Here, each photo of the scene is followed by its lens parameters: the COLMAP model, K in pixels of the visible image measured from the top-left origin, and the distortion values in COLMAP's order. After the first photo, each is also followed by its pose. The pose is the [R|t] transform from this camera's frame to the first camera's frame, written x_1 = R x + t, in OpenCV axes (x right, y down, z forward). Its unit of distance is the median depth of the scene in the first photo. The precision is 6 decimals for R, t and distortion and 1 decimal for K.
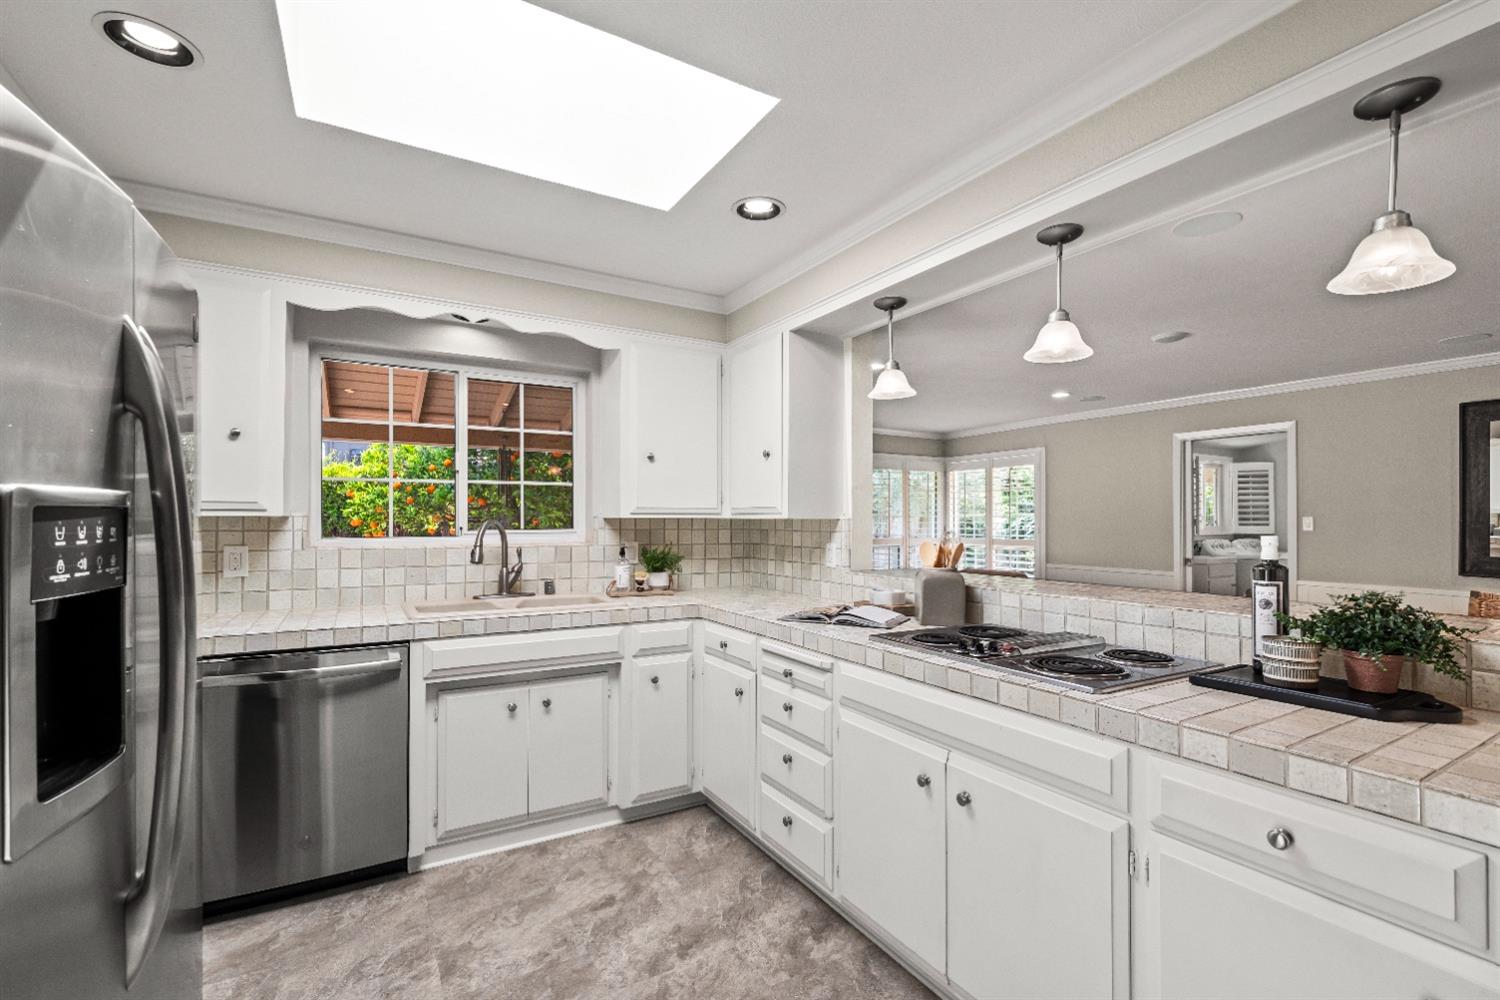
lens RADIAL K [[665.5, 0, 755.7], [0, 665.5, 513.3], [0, 0, 1]] dist [-0.000944, 0.000067]
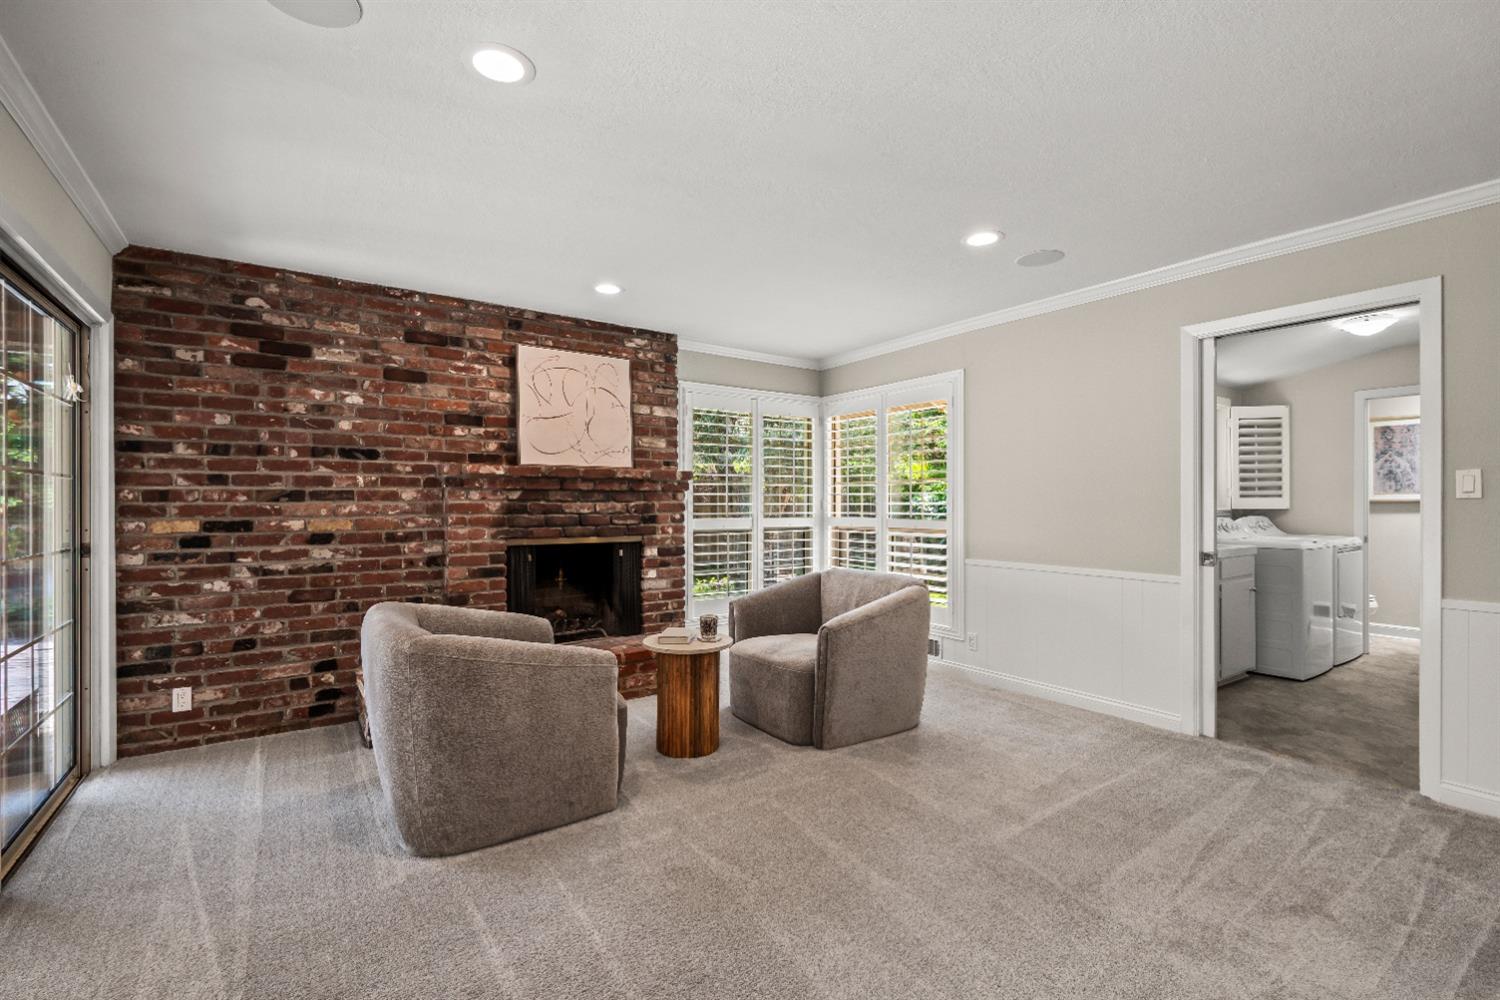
lens RADIAL K [[665.5, 0, 755.3], [0, 665.5, 501.8], [0, 0, 1]] dist [-0.000944, 0.000067]
pose [[0.996833, -0.003104, 0.079457, 0.174914], [0.002234, 0.999937, 0.011030, 0.014545], [-0.079486, -0.010817, 0.996777, 0.360822]]
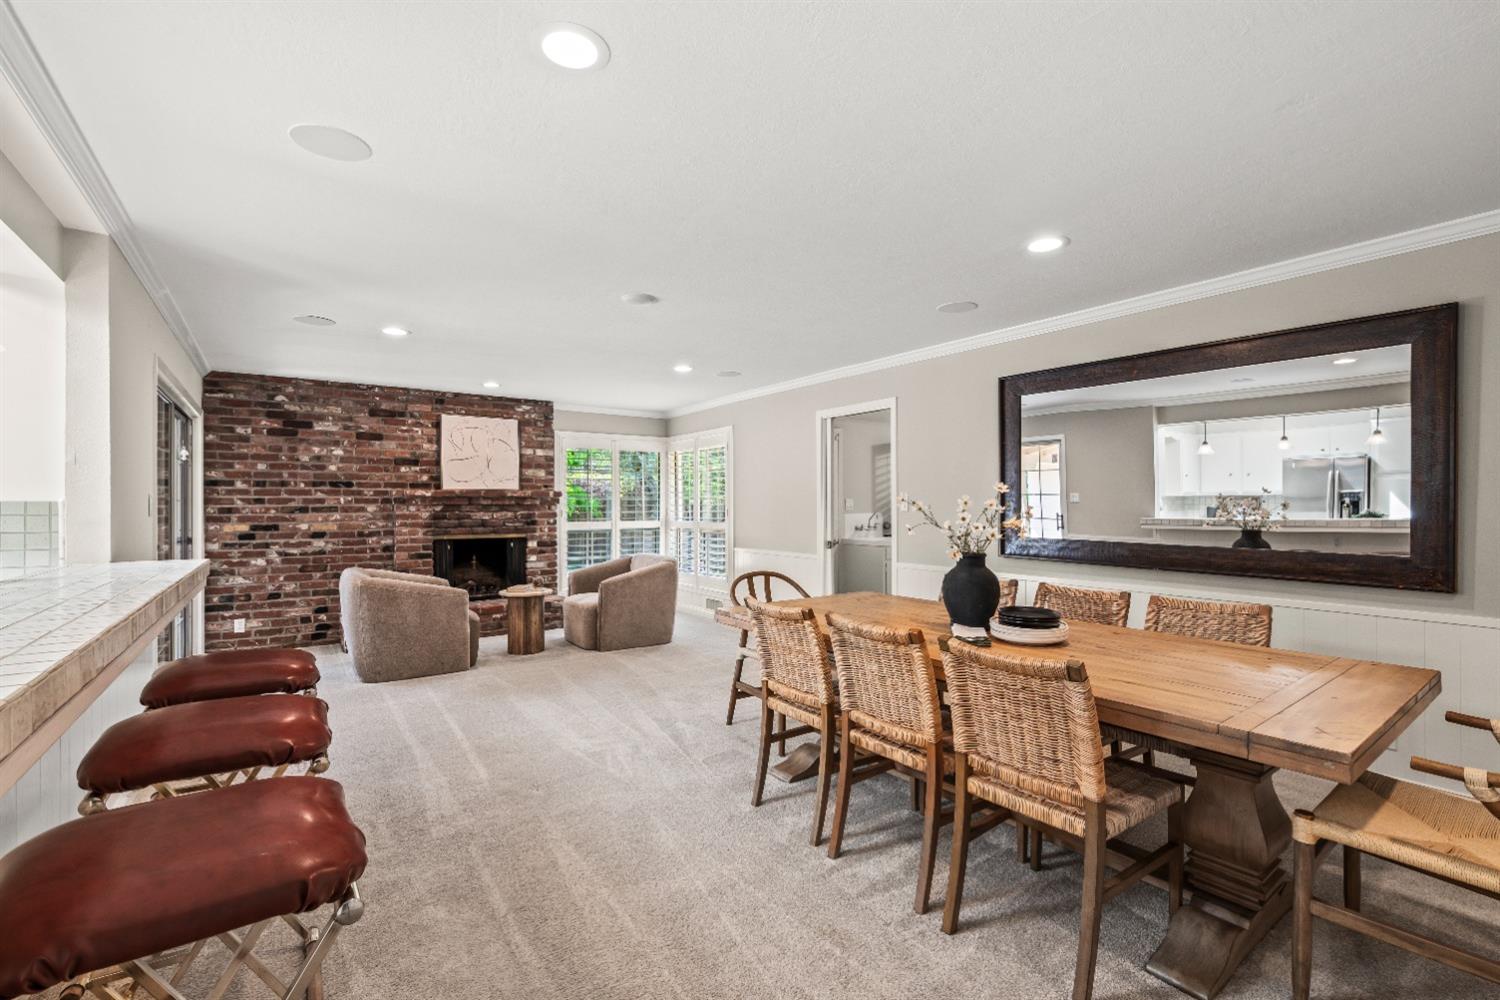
lens RADIAL K [[665.5, 0, 755.9], [0, 665.5, 501.3], [0, 0, 1]] dist [-0.000944, 0.000067]
pose [[0.996369, -0.005392, 0.084970, 0.349087], [0.004823, 0.999965, 0.006905, 0.002592], [-0.085004, -0.006470, 0.996360, 0.037116]]
